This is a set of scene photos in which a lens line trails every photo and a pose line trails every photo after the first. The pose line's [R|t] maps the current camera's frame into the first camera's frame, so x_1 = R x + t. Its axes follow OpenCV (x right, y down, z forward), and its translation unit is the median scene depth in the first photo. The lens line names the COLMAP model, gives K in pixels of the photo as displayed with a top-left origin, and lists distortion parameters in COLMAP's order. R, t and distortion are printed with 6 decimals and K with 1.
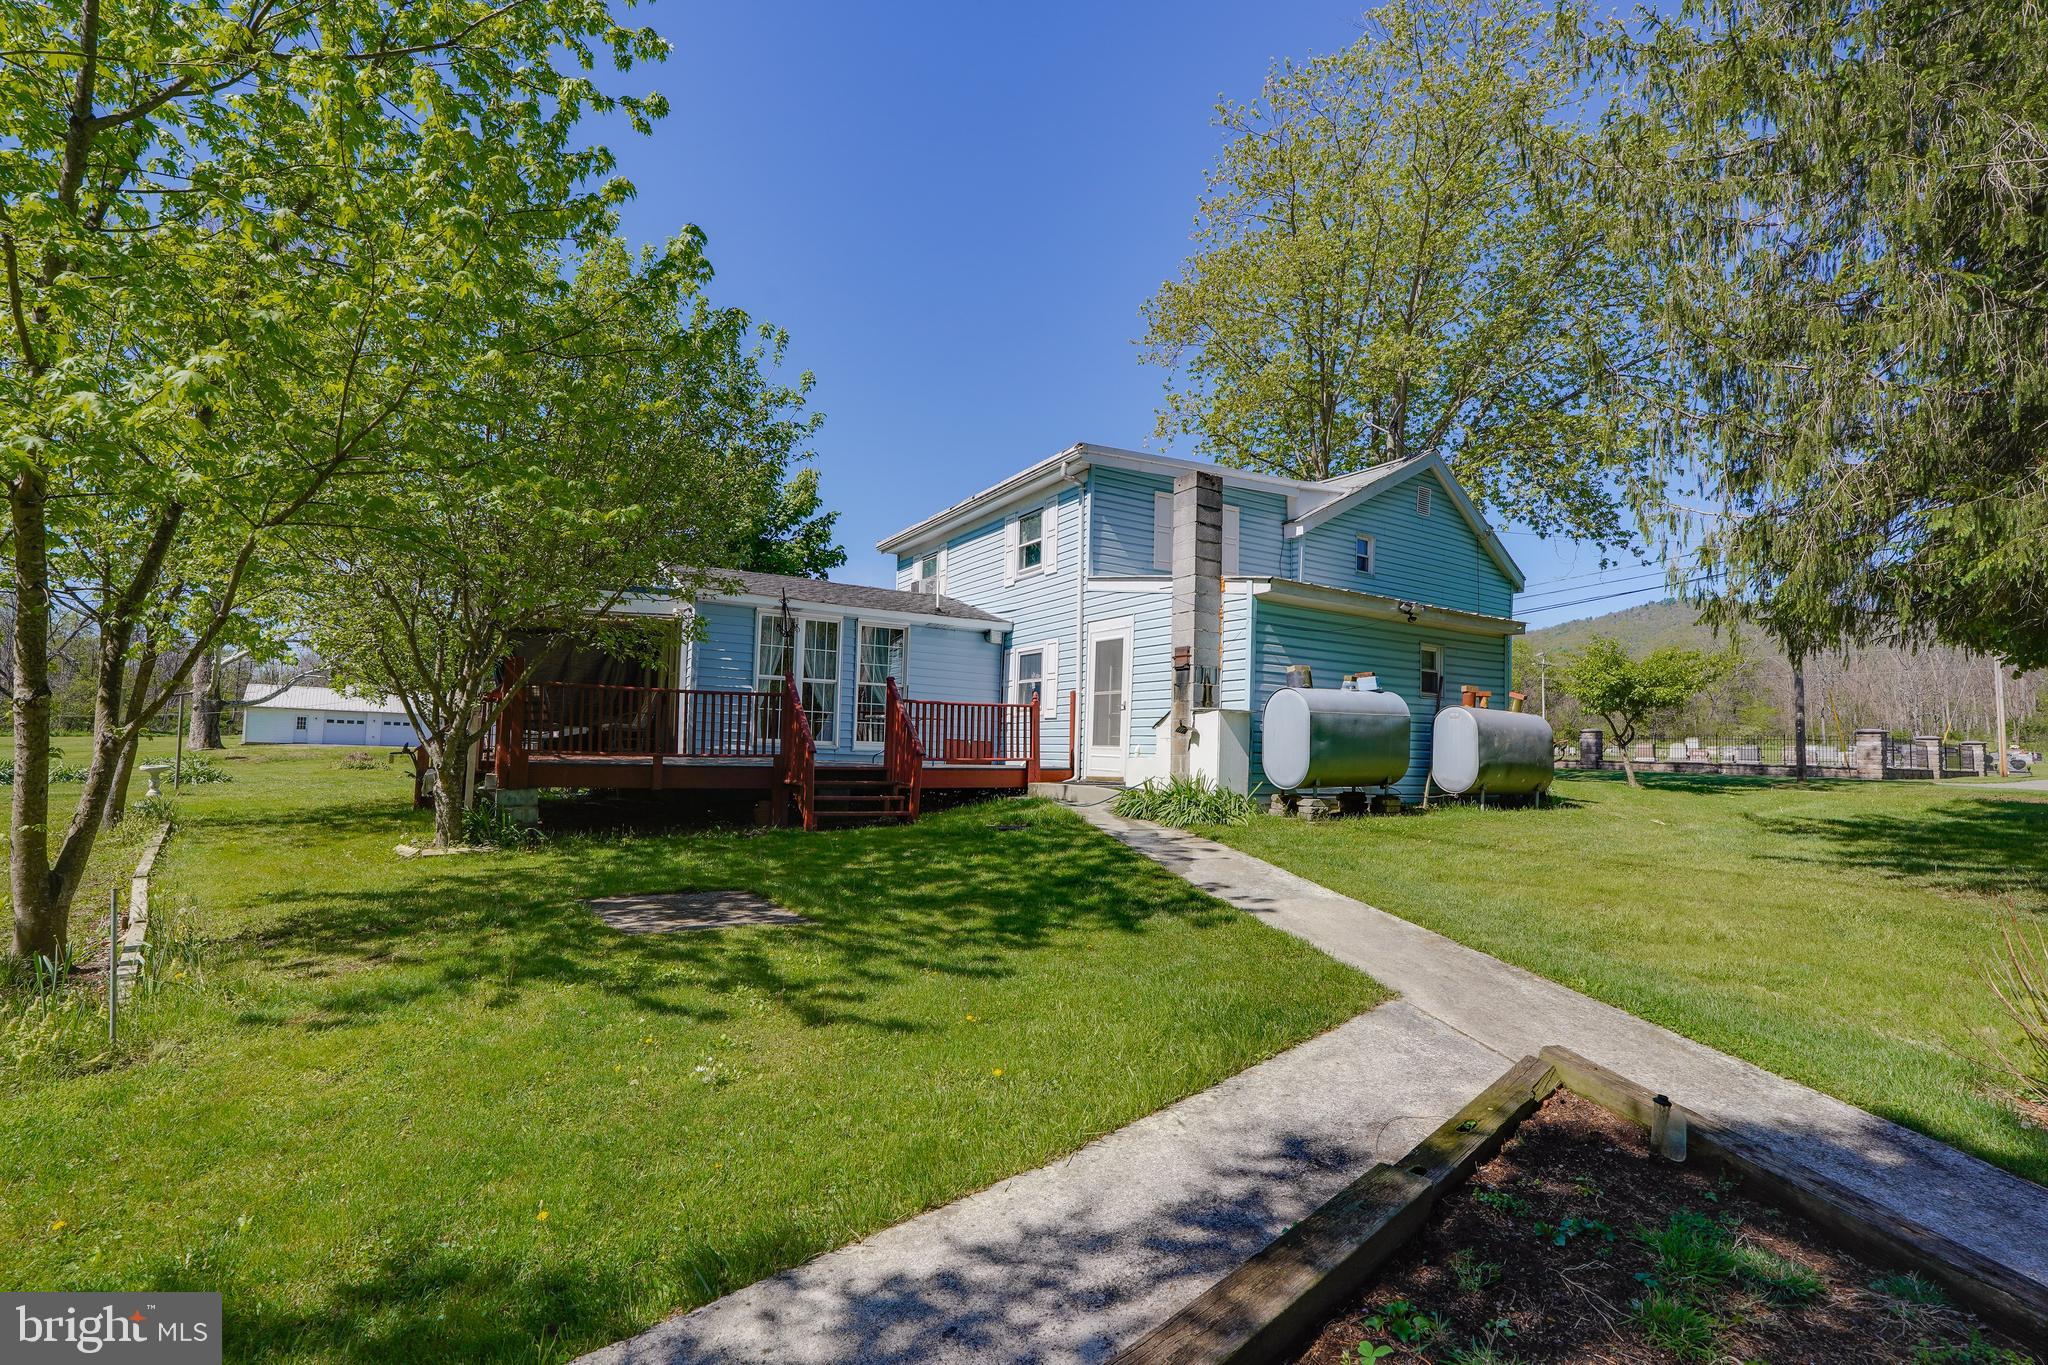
lens RADIAL K [[940.6, 0, 1011.9], [0, 940.6, 683.5], [0, 0, 1]] dist [-0.067005, 0.024504]
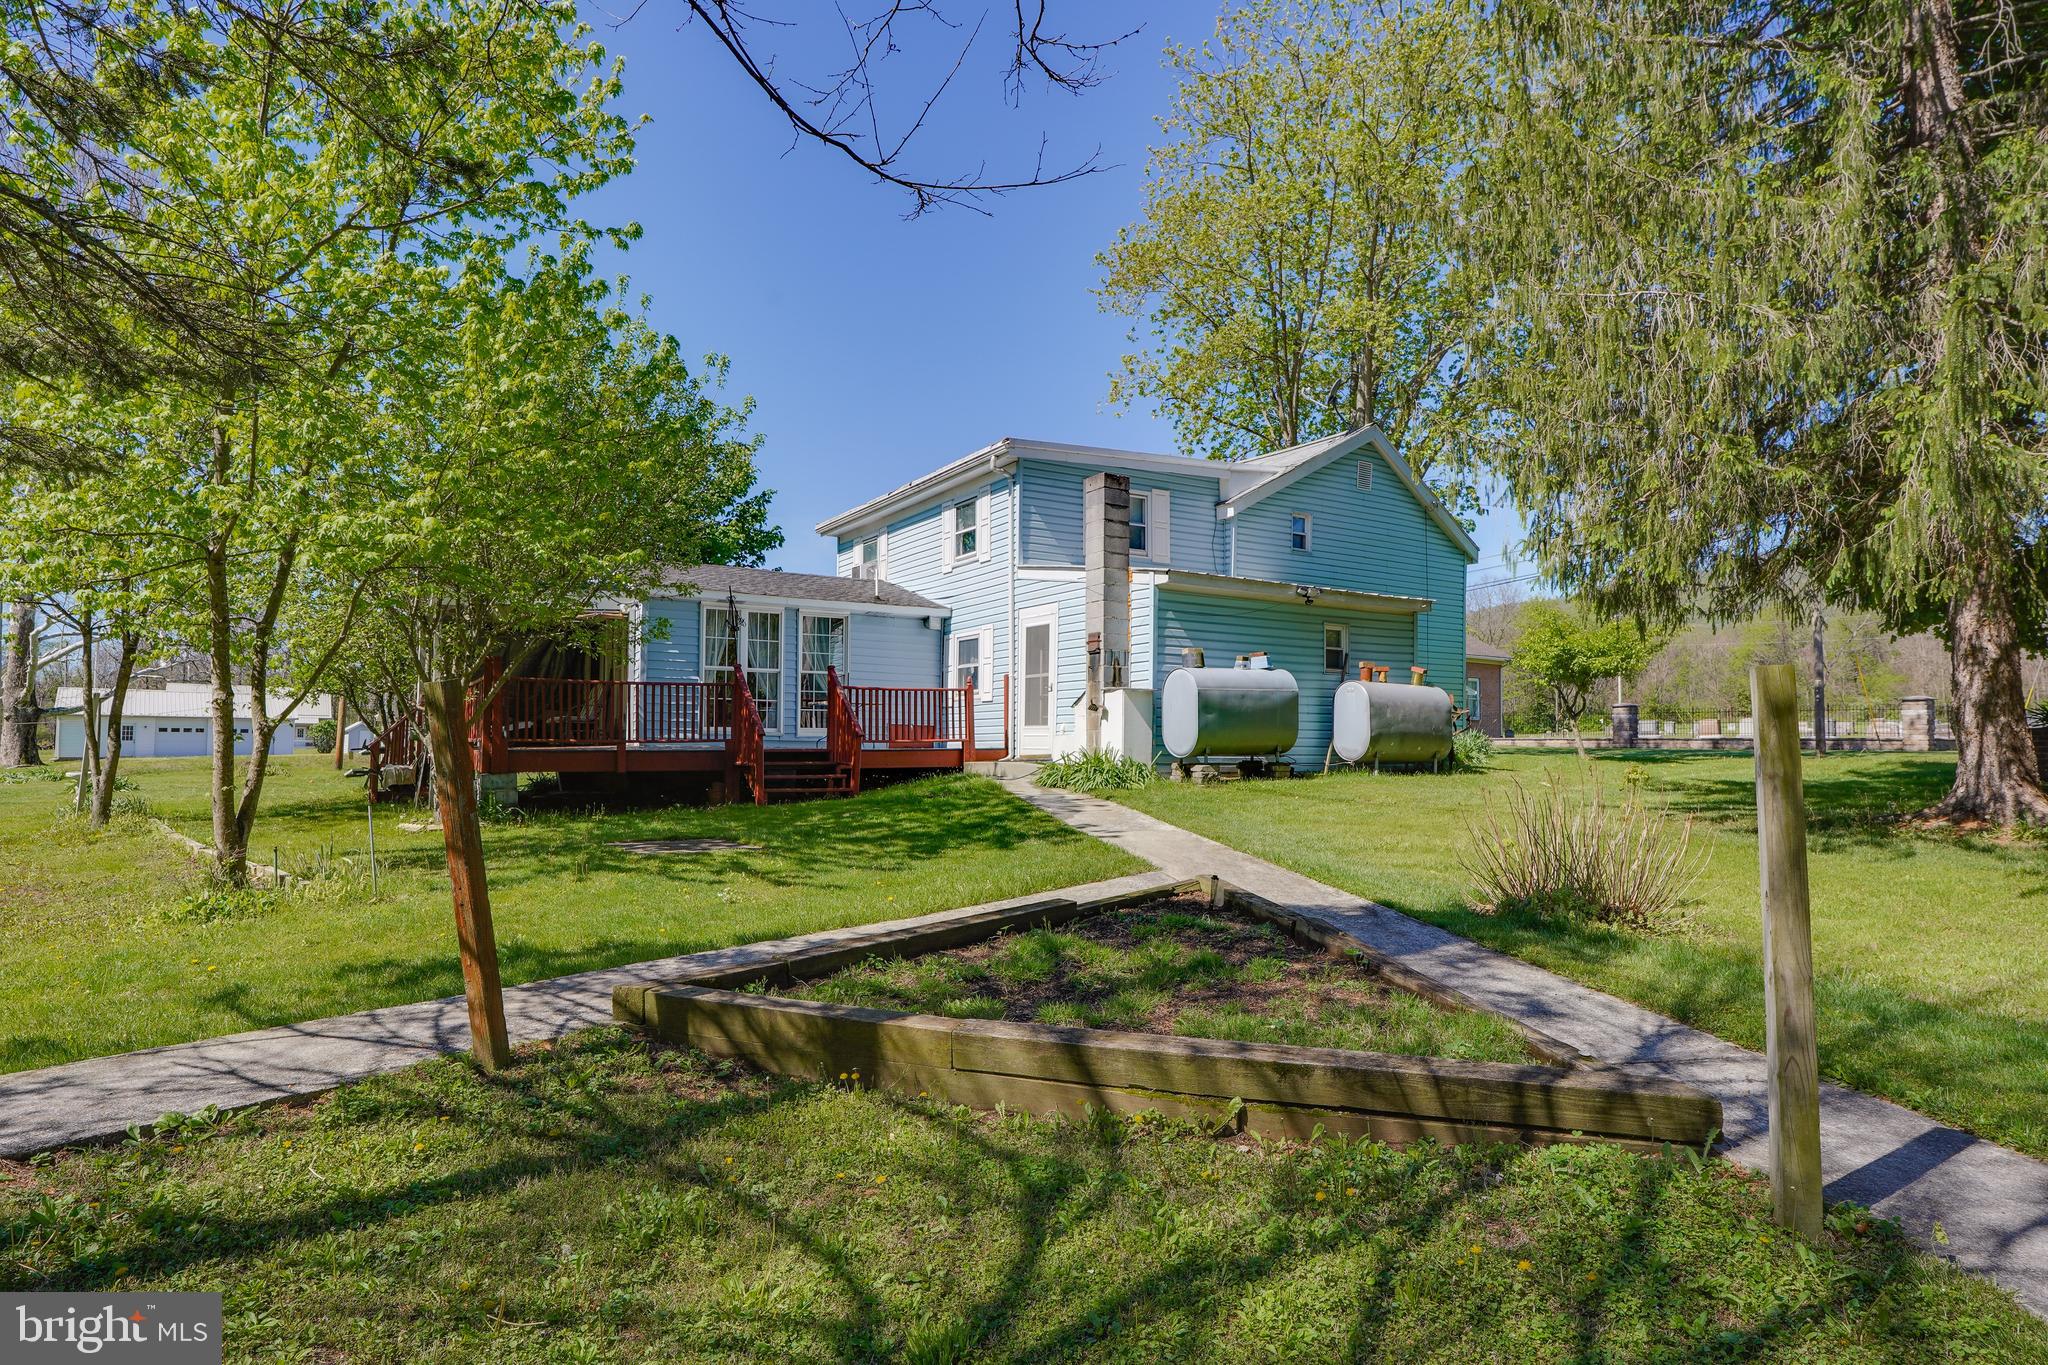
lens RADIAL K [[1202.8, 0, 1015.3], [0, 1202.8, 687.3], [0, 0, 1]] dist [-0.038848, -0.000203]
pose [[0.999609, -0.022657, 0.016408, 0.054924], [0.022345, 0.999570, 0.018977, -0.003275], [-0.016831, -0.018603, 0.999685, -0.355863]]
